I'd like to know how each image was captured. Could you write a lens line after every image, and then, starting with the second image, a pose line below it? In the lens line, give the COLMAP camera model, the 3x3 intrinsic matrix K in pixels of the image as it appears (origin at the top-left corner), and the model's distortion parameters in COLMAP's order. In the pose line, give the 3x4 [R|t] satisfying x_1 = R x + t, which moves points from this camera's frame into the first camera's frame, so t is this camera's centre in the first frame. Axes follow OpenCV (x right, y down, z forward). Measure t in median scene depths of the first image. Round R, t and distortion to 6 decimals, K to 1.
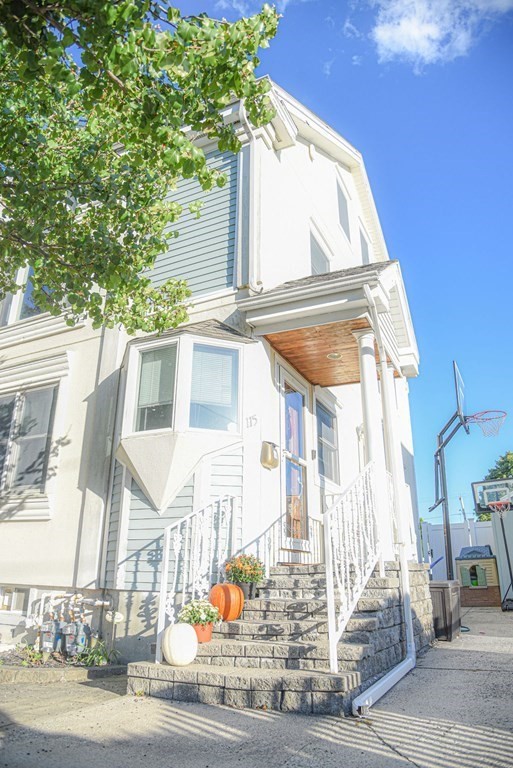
lens RADIAL K [[515.4, 0, 257.2], [0, 515.4, 378.2], [0, 0, 1]] dist [-0.123159, 0.064030]
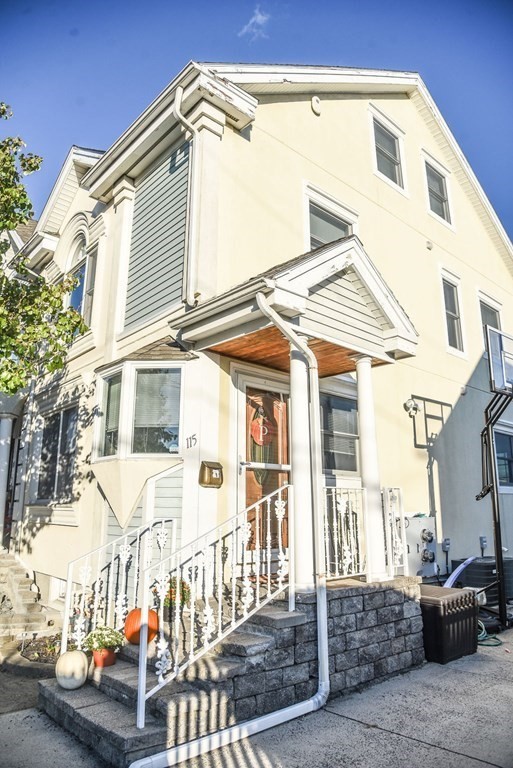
lens RADIAL K [[515.4, 0, 257.2], [0, 515.4, 378.2], [0, 0, 1]] dist [-0.123159, 0.064030]
pose [[0.923106, -0.098895, -0.371612, 0.463437], [0.142527, 0.985527, 0.091775, -0.105360], [0.357157, -0.137683, 0.923841, 0.131204]]
